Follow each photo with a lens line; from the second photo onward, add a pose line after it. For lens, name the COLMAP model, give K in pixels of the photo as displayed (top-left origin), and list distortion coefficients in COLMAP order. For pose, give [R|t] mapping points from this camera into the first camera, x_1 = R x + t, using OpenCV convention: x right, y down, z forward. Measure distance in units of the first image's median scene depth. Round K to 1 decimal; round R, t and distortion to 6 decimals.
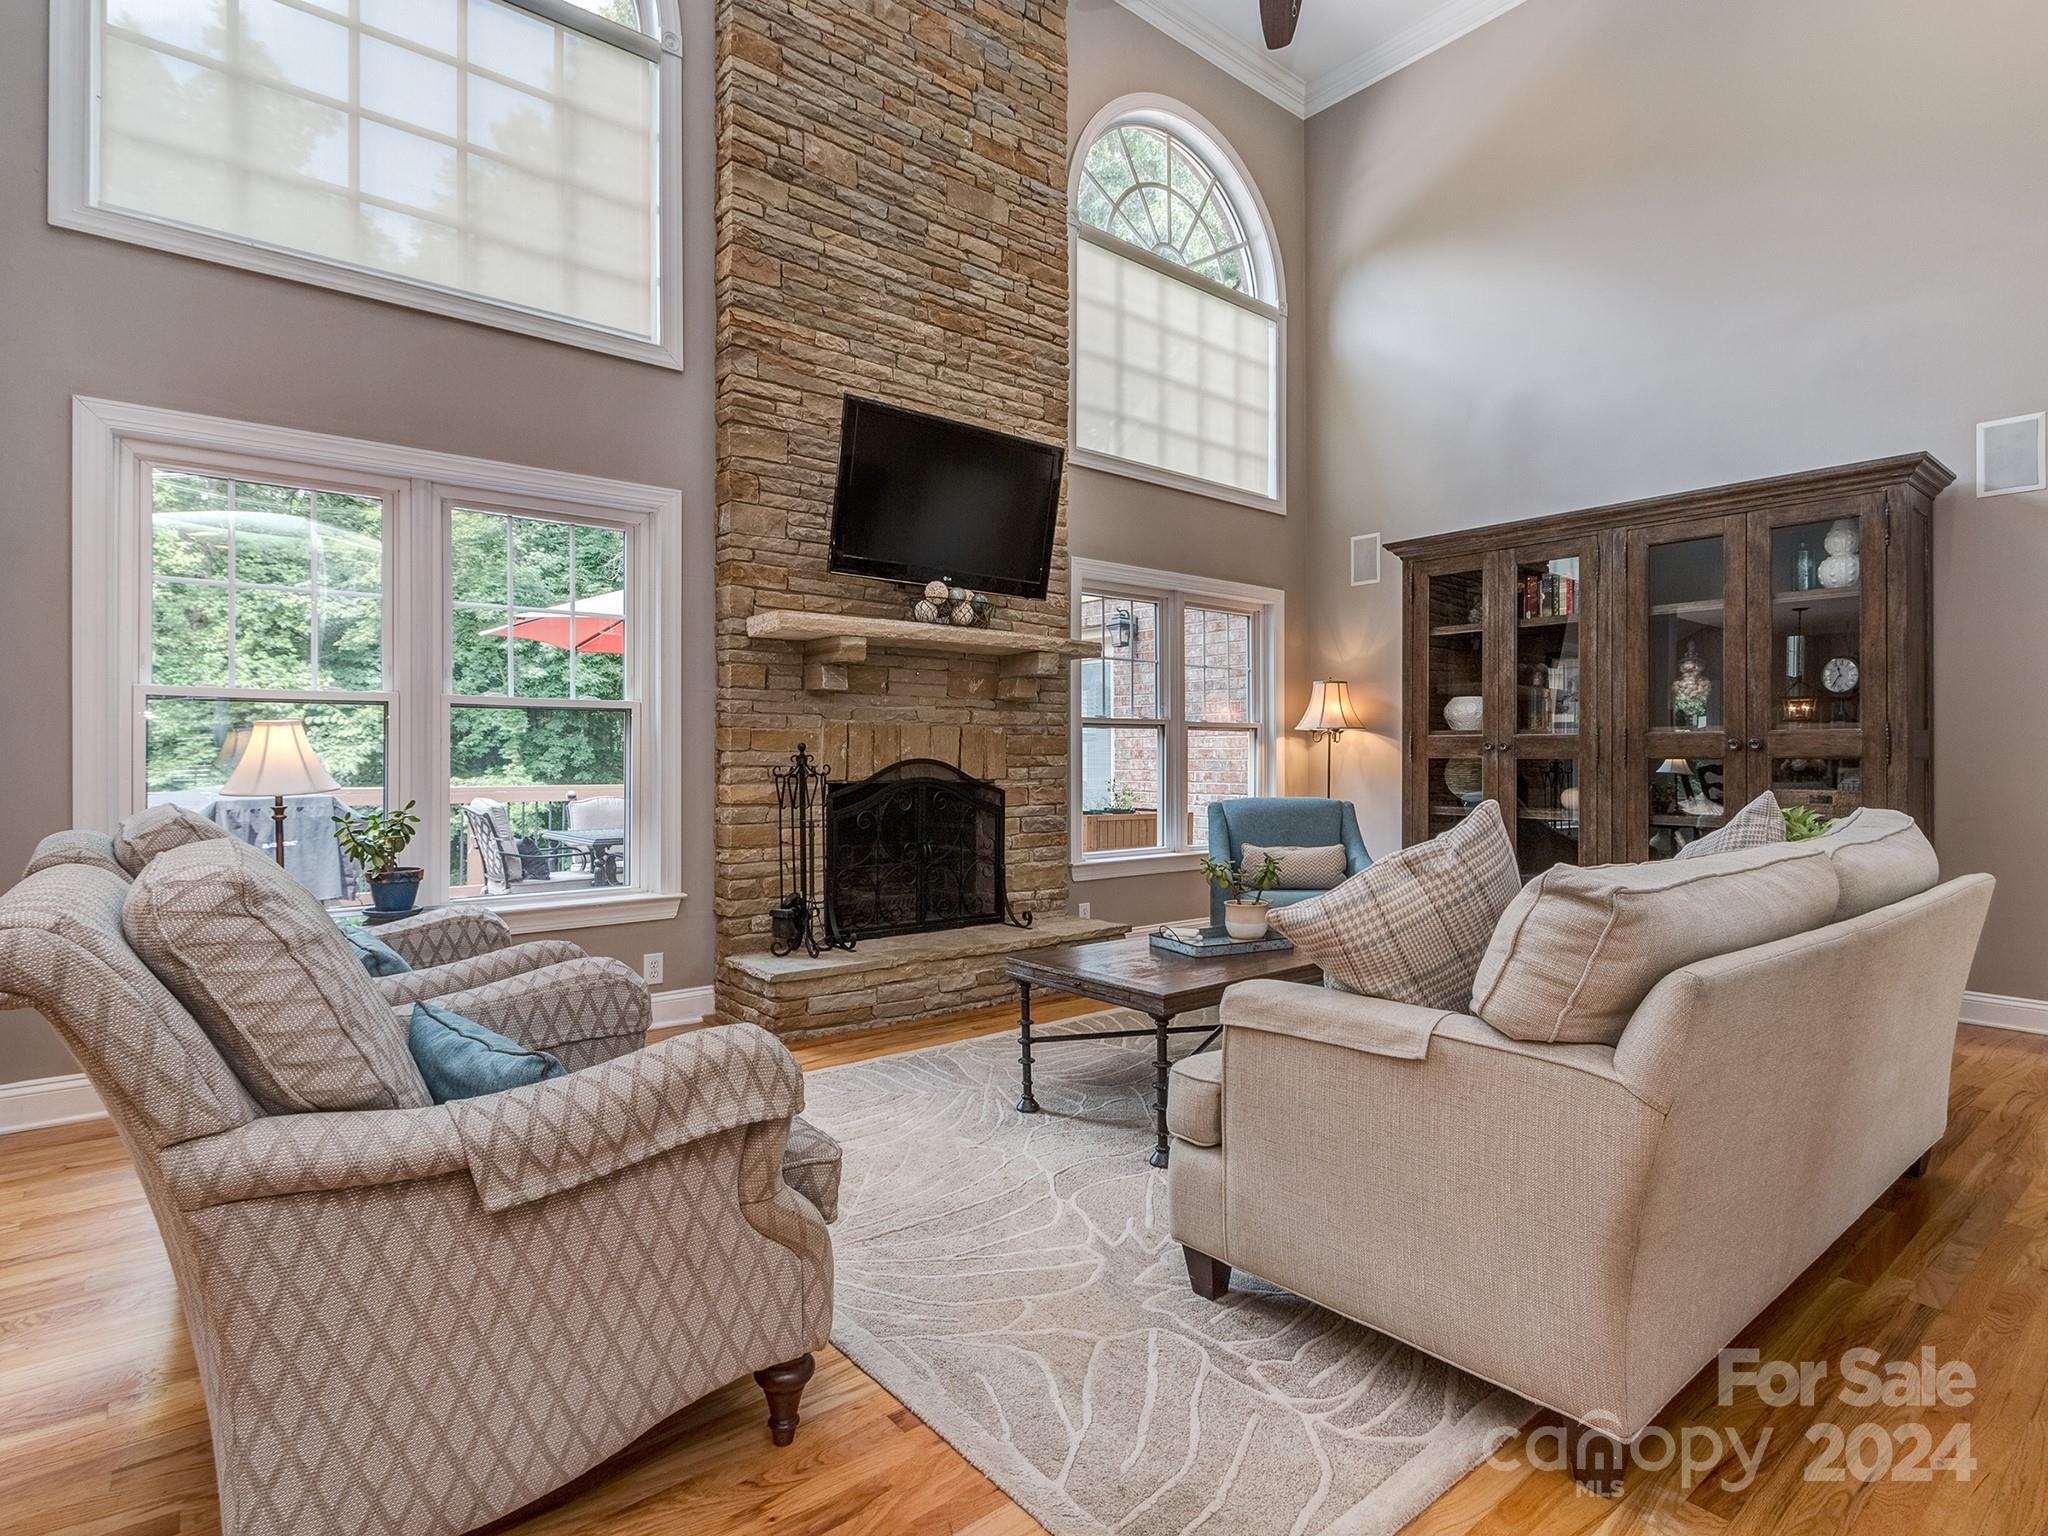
lens RADIAL K [[1069.2, 0, 1024.0], [0, 1069.2, 768.0], [0, 0, 1]] dist [-0.001035, -0.000733]
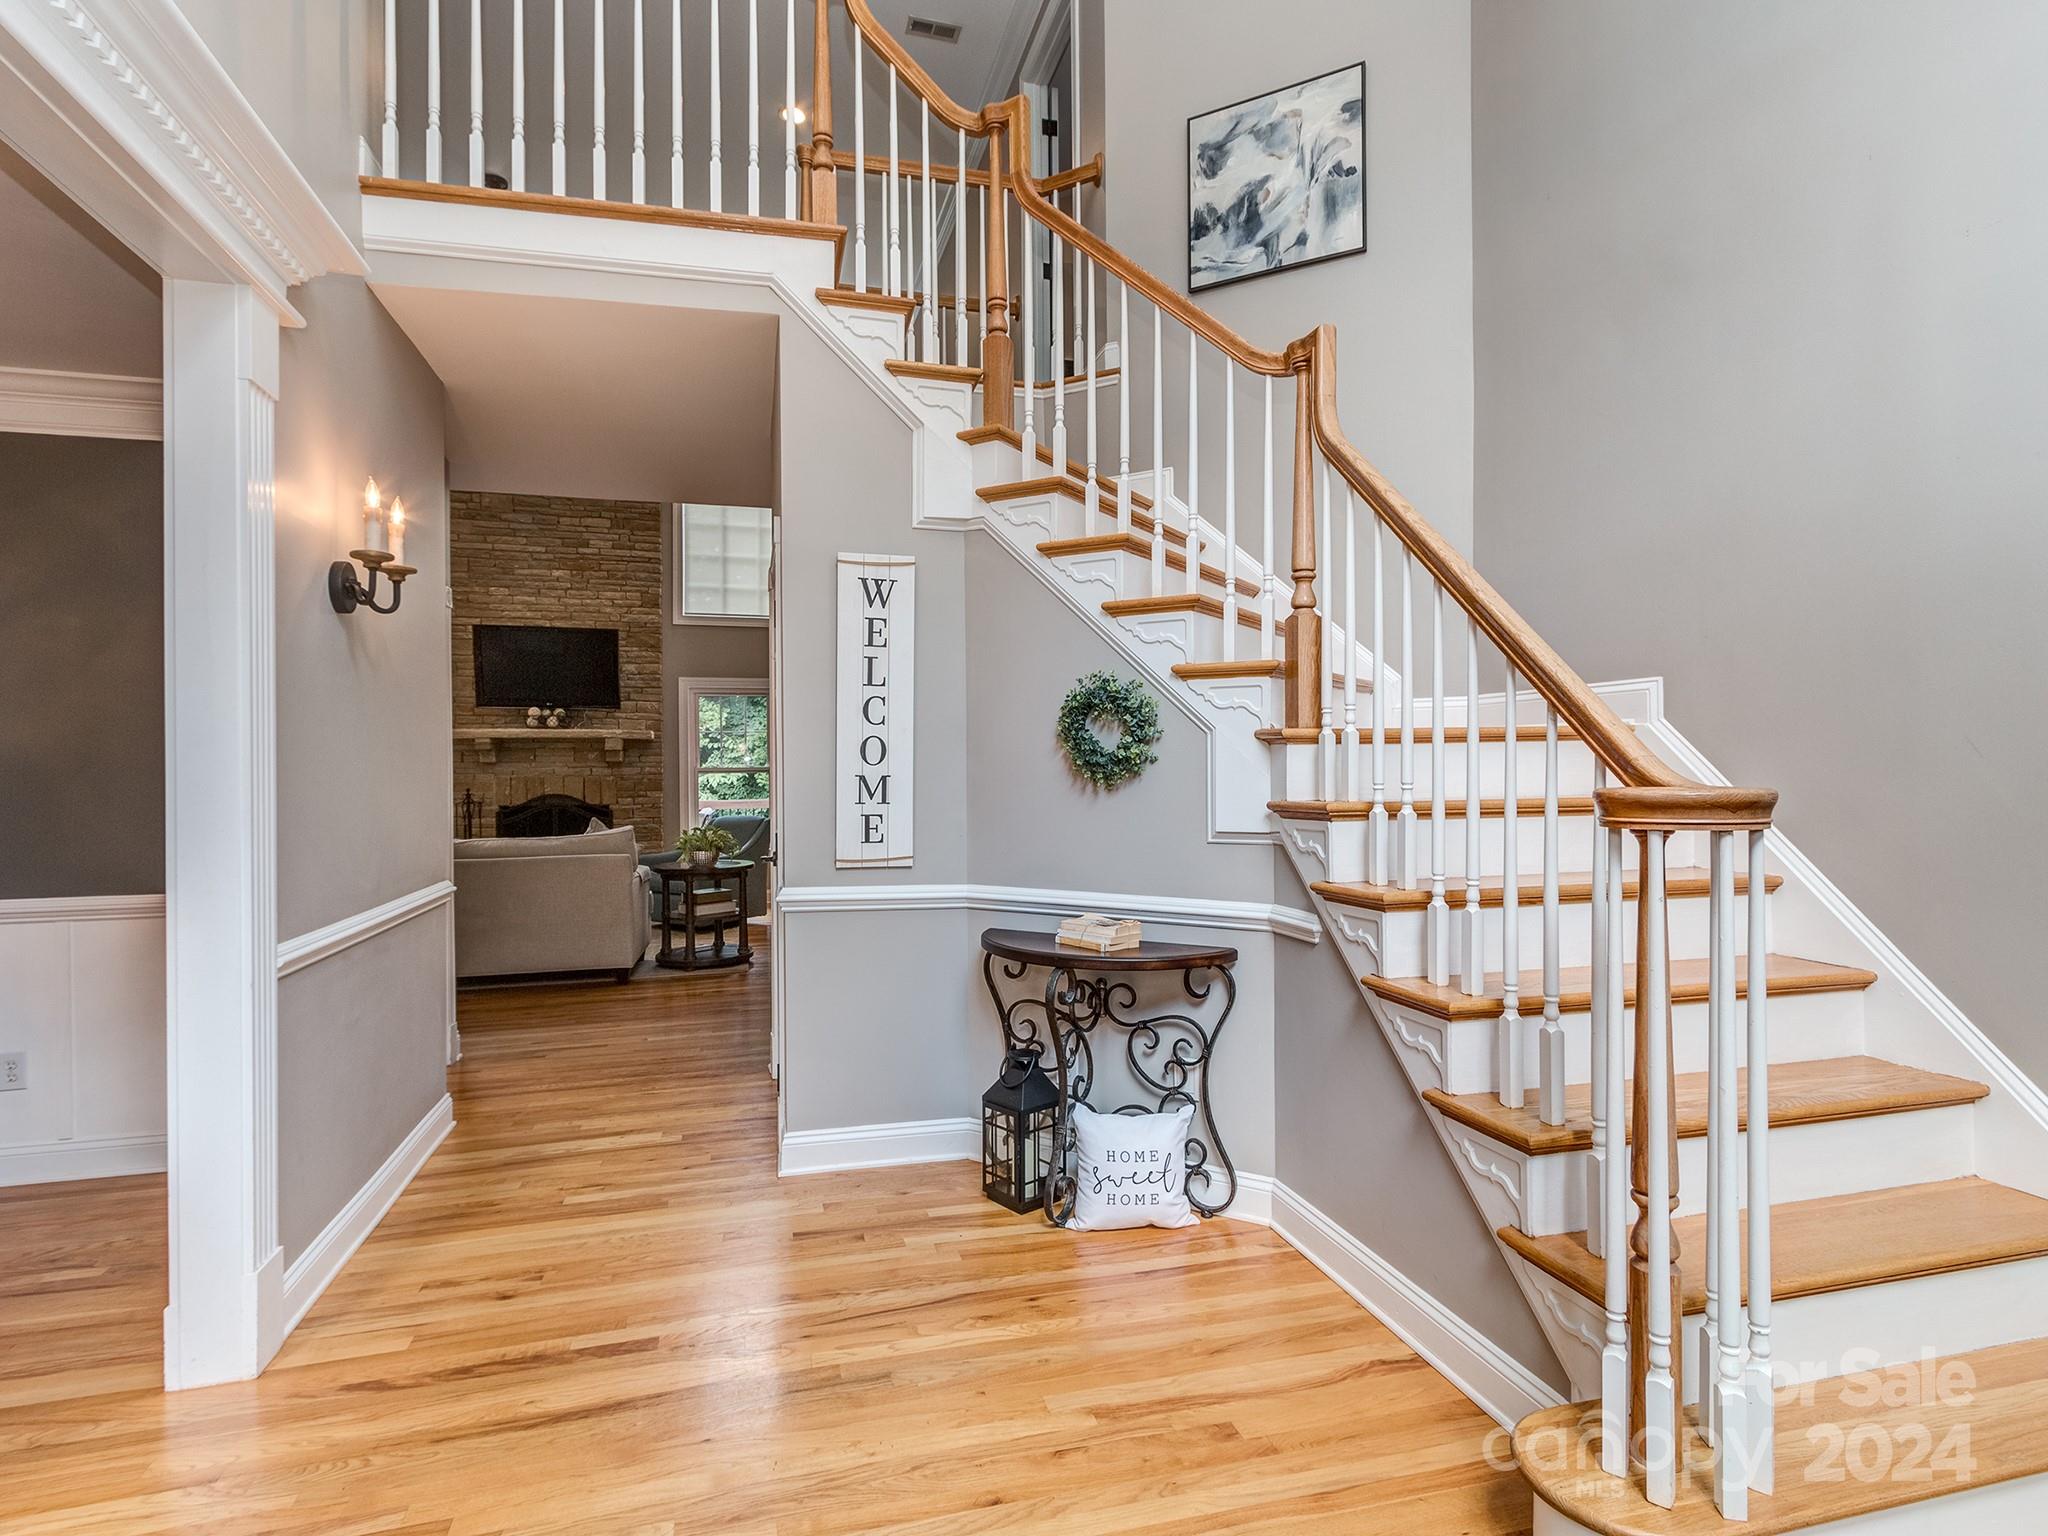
lens RADIAL K [[1069.2, 0, 1024.0], [0, 1069.2, 768.0], [0, 0, 1]] dist [-0.001035, -0.000733]
pose [[0.909191, 0.002612, -0.416370, 1.507719], [-0.001278, 0.999993, 0.003483, -0.064720], [0.416376, -0.002635, 0.909189, -0.421060]]
